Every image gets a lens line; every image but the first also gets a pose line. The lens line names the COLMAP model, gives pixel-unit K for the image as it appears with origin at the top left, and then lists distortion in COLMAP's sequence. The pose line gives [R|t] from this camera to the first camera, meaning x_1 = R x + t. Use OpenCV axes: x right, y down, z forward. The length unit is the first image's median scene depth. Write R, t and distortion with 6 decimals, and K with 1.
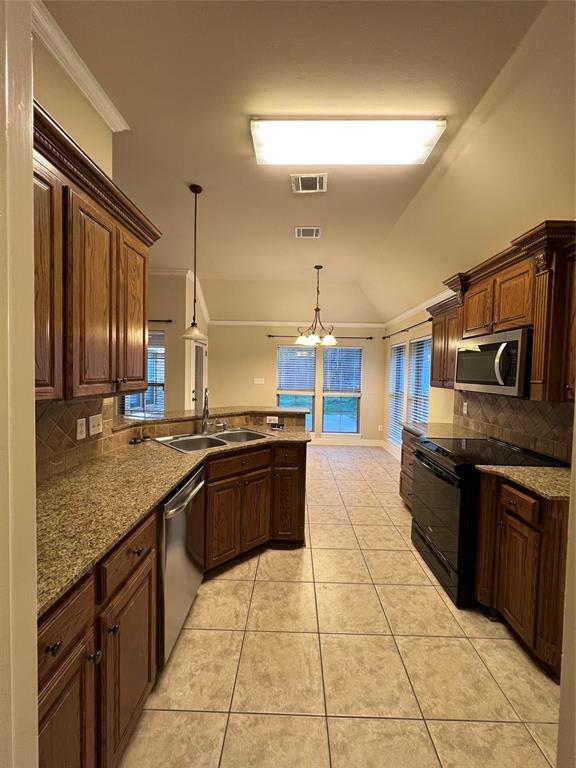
lens RADIAL K [[306.6, 0, 290.3], [0, 306.6, 383.2], [0, 0, 1]] dist [0.000079, 0.000287]
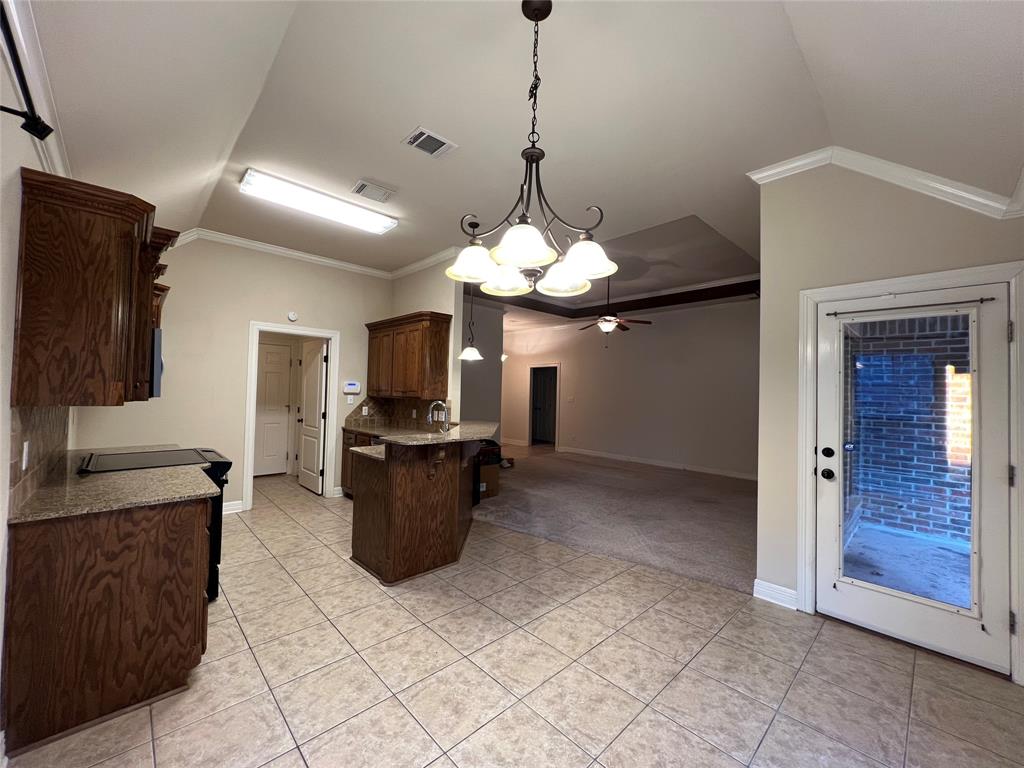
lens RADIAL K [[408.8, 0, 510.3], [0, 408.8, 381.2], [0, 0, 1]] dist [0.000079, 0.000287]
pose [[-0.714536, -0.053017, -0.697587, 0.700715], [-0.062542, 0.997973, -0.011786, -0.065921], [0.696798, 0.035207, -0.716403, 2.533165]]
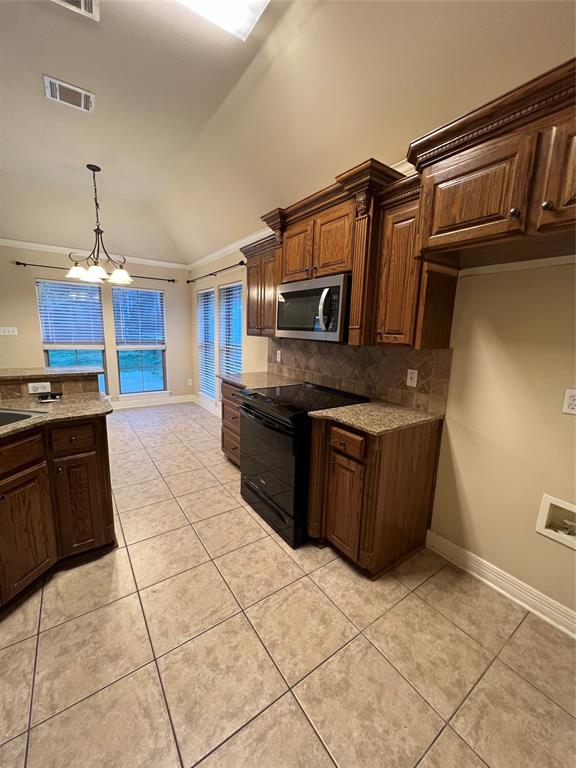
lens RADIAL K [[306.6, 0, 290.3], [0, 306.6, 383.2], [0, 0, 1]] dist [0.000079, 0.000287]
pose [[0.807216, -0.100622, 0.581616, -0.007849], [0.009348, 0.987418, 0.157854, 0.013627], [-0.590182, -0.121985, 0.798001, 0.204164]]
